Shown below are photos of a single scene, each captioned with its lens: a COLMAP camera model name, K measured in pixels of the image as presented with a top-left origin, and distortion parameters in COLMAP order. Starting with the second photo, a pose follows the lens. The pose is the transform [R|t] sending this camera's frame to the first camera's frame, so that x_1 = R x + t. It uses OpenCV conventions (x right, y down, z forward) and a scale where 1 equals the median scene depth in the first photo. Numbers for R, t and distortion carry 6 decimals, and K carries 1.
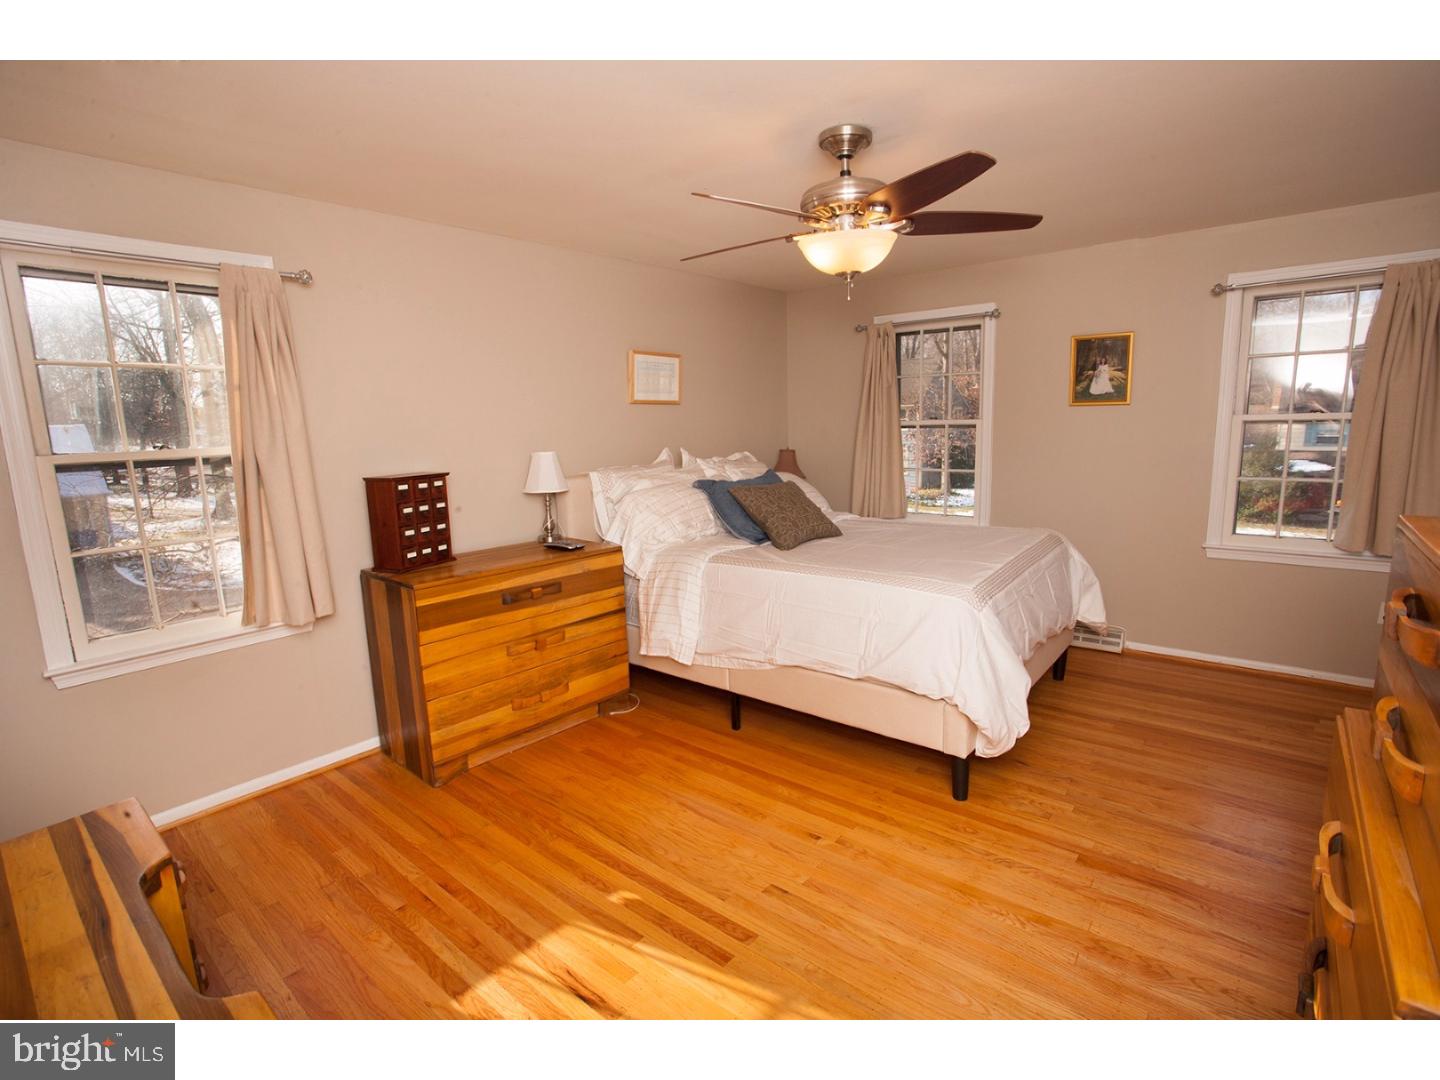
lens RADIAL K [[700.1, 0, 714.0], [0, 700.1, 542.4], [0, 0, 1]] dist [-0.060830, 0.000156]
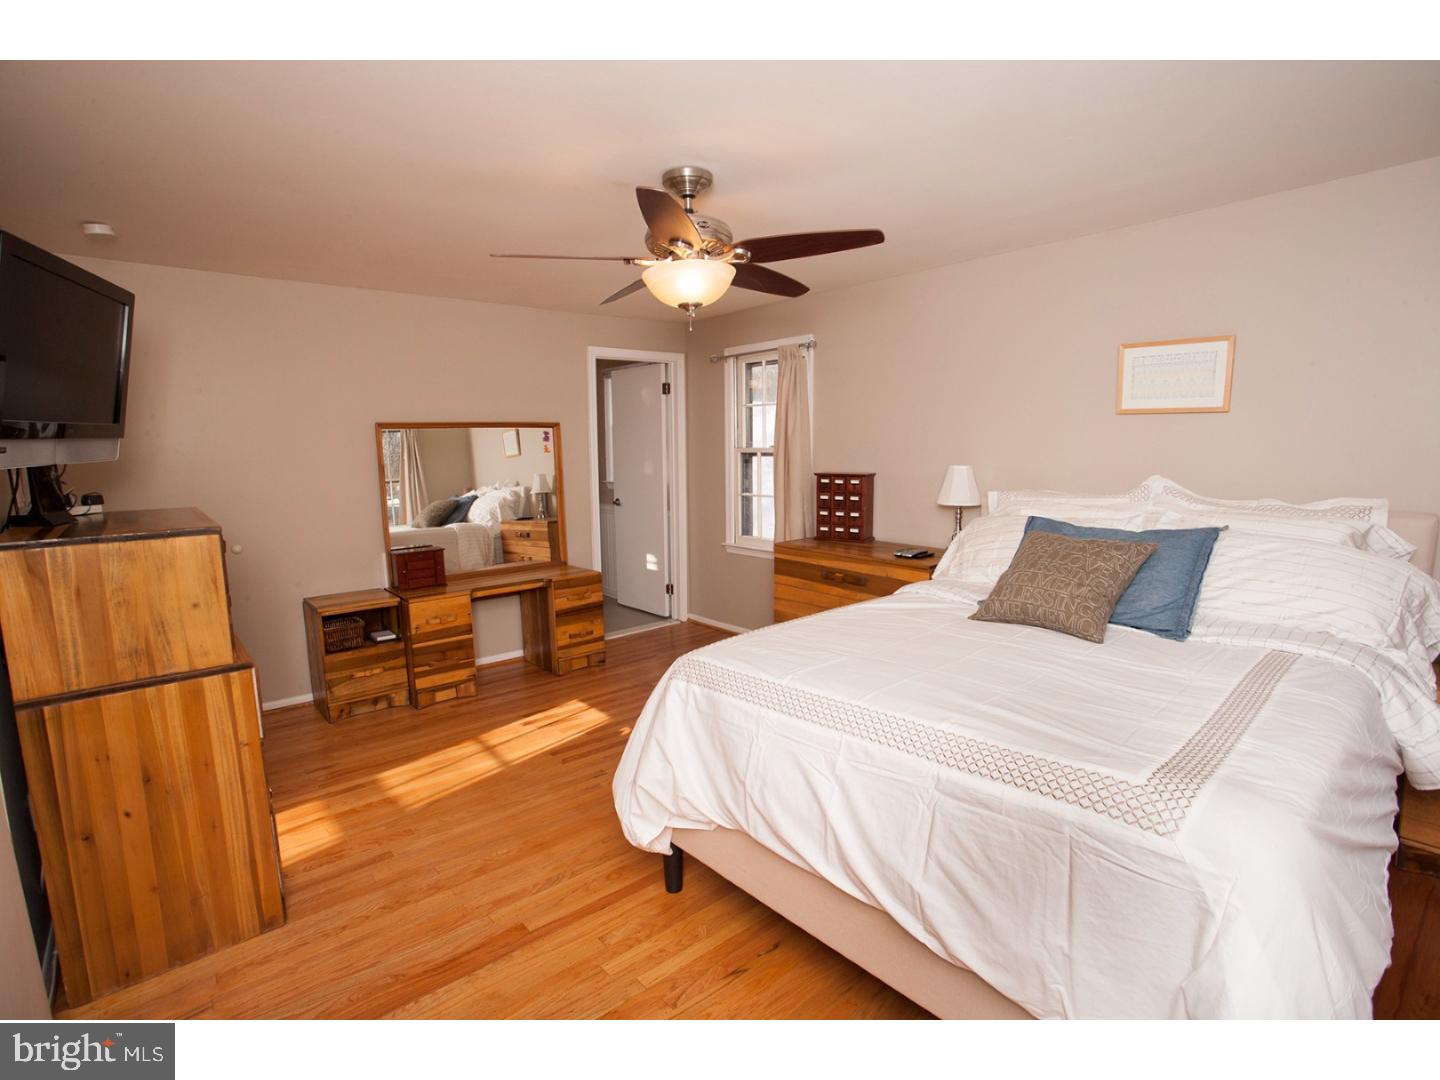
lens RADIAL K [[700.1, 0, 714.0], [0, 700.1, 542.4], [0, 0, 1]] dist [-0.060830, 0.000156]
pose [[-0.155817, 0.171269, -0.972825, 0.969410], [-0.149380, 0.969441, 0.194600, -0.194558], [0.976425, 0.175643, -0.125471, 0.939869]]
